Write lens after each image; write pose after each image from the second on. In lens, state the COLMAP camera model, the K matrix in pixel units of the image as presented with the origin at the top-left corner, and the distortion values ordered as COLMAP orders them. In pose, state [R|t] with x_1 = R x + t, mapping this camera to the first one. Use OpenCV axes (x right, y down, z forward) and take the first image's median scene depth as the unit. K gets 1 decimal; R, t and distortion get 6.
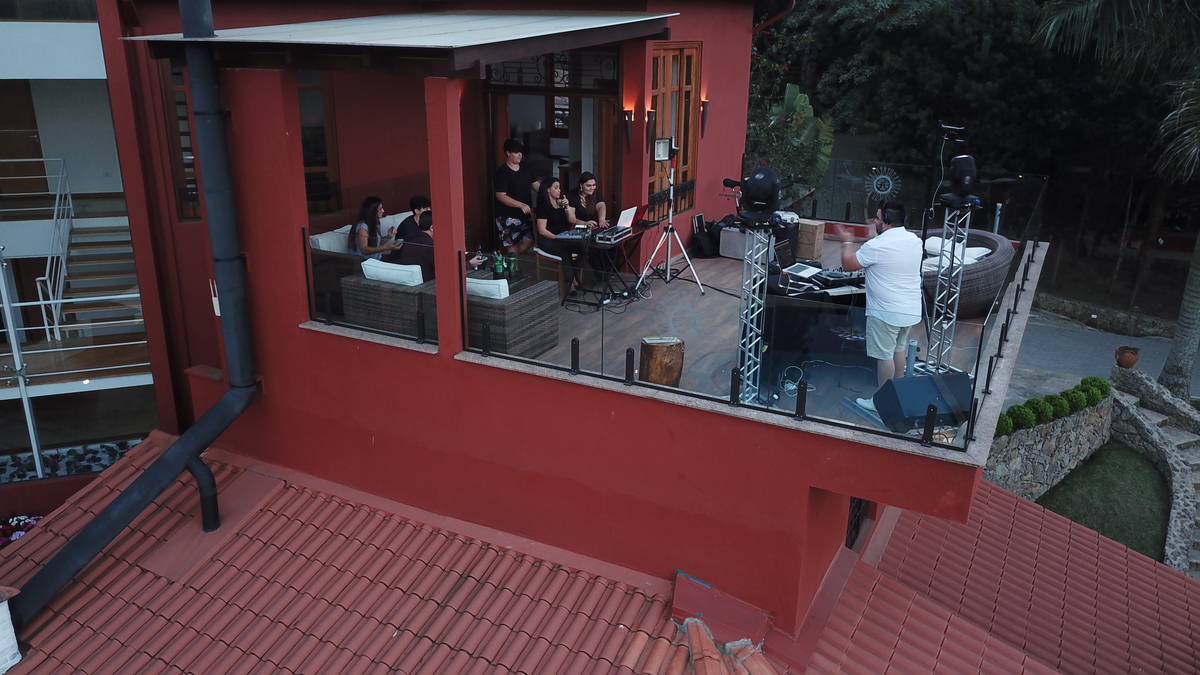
lens RADIAL K [[919.2, 0, 603.3], [0, 919.2, 332.9], [0, 0, 1]] dist [0.007057, 0.001277]
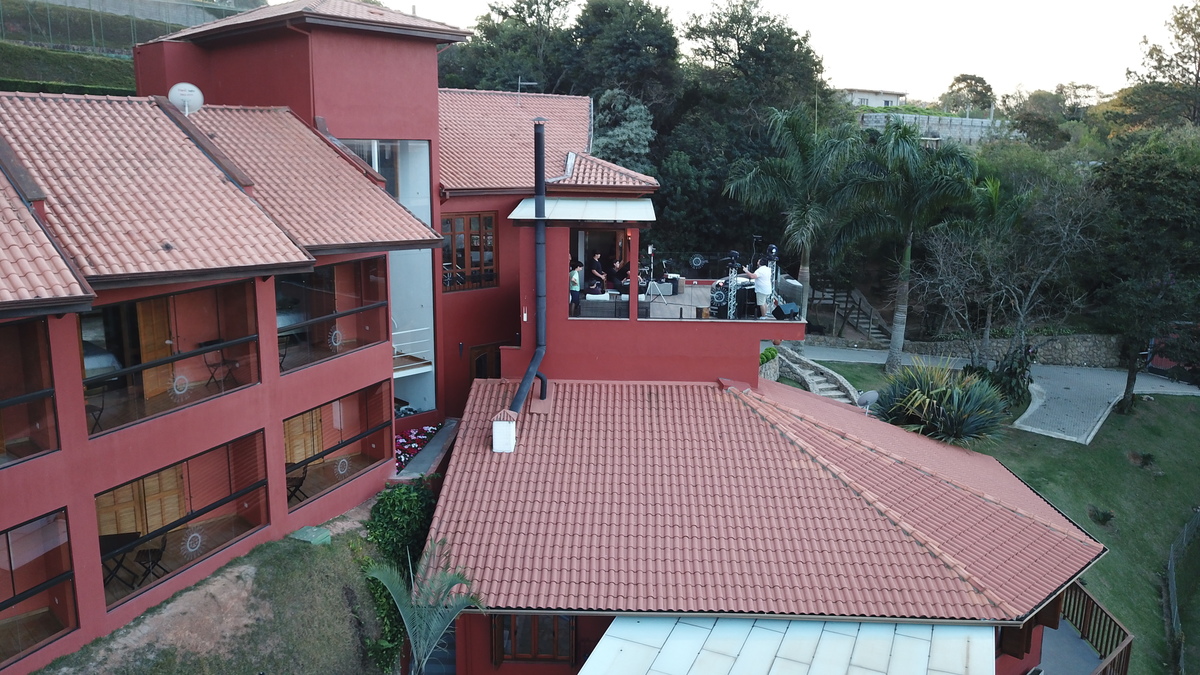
lens RADIAL K [[919.2, 0, 597.1], [0, 919.2, 343.6], [0, 0, 1]] dist [0.007057, 0.001277]
pose [[0.901359, -0.095572, 0.422396, -1.299927], [0.140993, 0.986968, -0.077554, 0.263676], [-0.409480, 0.129459, 0.903087, -1.357503]]
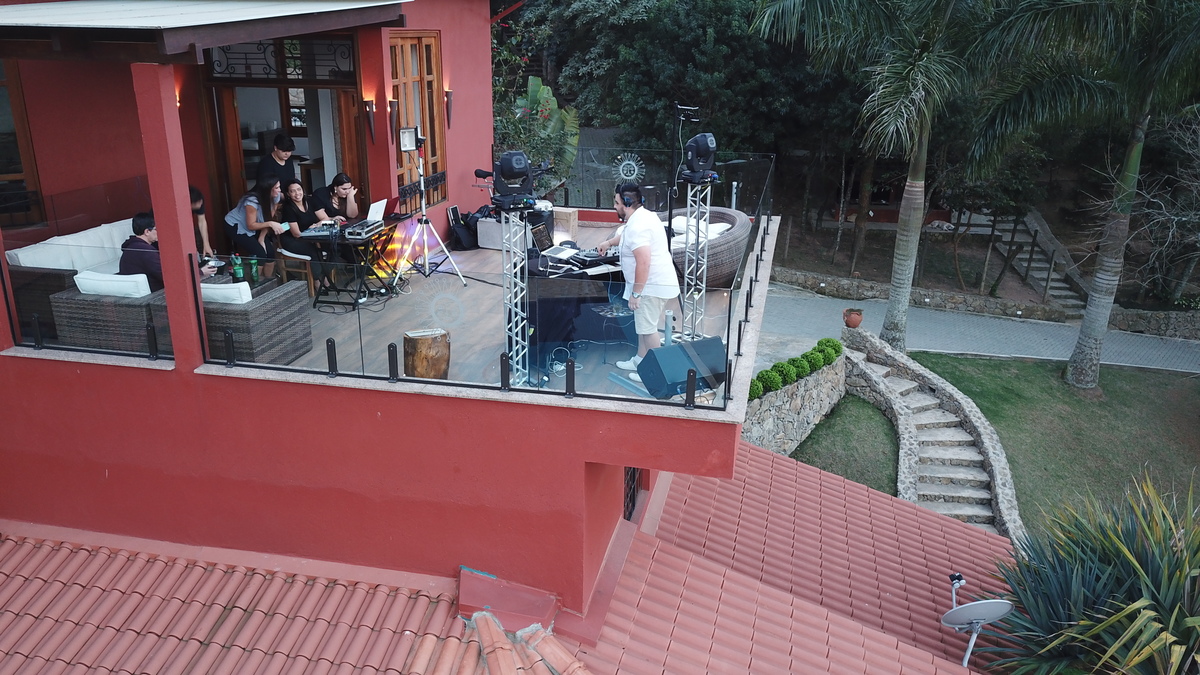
lens RADIAL K [[919.2, 0, 602.3], [0, 919.2, 331.5], [0, 0, 1]] dist [0.007057, 0.001277]
pose [[0.964645, -0.085384, 0.249337, 0.002540], [0.085519, 0.996283, 0.010312, 0.010138], [-0.249291, 0.011375, 0.968362, 0.011527]]
